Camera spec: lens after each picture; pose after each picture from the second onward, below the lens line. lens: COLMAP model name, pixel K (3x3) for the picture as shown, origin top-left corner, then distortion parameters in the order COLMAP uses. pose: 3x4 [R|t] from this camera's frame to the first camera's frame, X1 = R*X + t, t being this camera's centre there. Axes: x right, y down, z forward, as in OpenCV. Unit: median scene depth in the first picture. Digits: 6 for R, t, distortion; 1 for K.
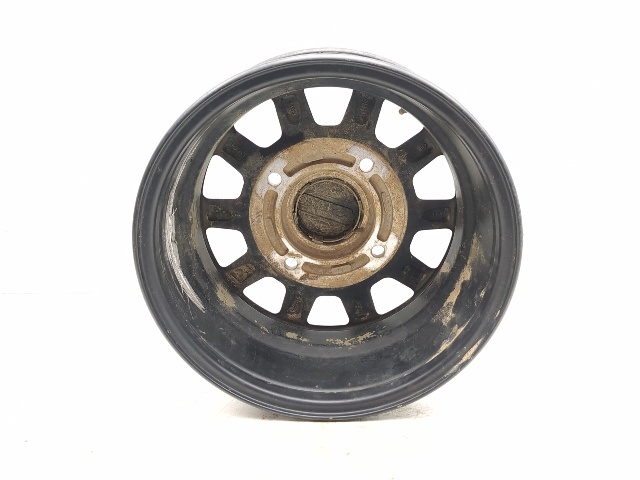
lens RADIAL K [[577.1, 0, 317.4], [0, 577.1, 239.8], [0, 0, 1]] dist [0.010924, -0.002943]
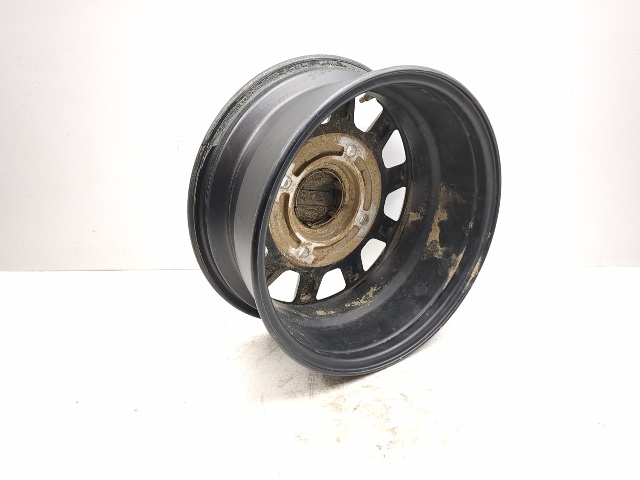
lens RADIAL K [[577.1, 0, 317.9], [0, 577.1, 239.4], [0, 0, 1]] dist [0.010924, -0.002943]
pose [[0.808605, -0.297875, 0.507375, -0.603175], [0.266401, 0.954265, 0.135676, -0.131526], [-0.524584, 0.025457, 0.850978, 0.040066]]
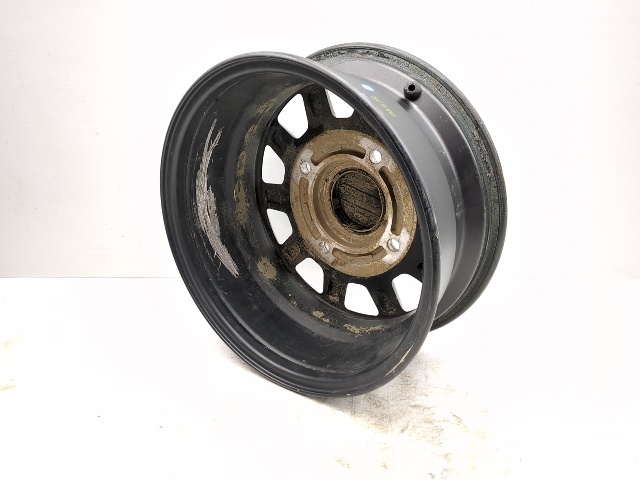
lens RADIAL K [[577.1, 0, 322.3], [0, 577.1, 239.2], [0, 0, 1]] dist [0.010924, -0.002943]
pose [[0.812323, 0.106126, -0.573470, 0.586486], [-0.110203, 0.993521, 0.027757, -0.004066], [0.572701, 0.040651, 0.818756, 0.124715]]
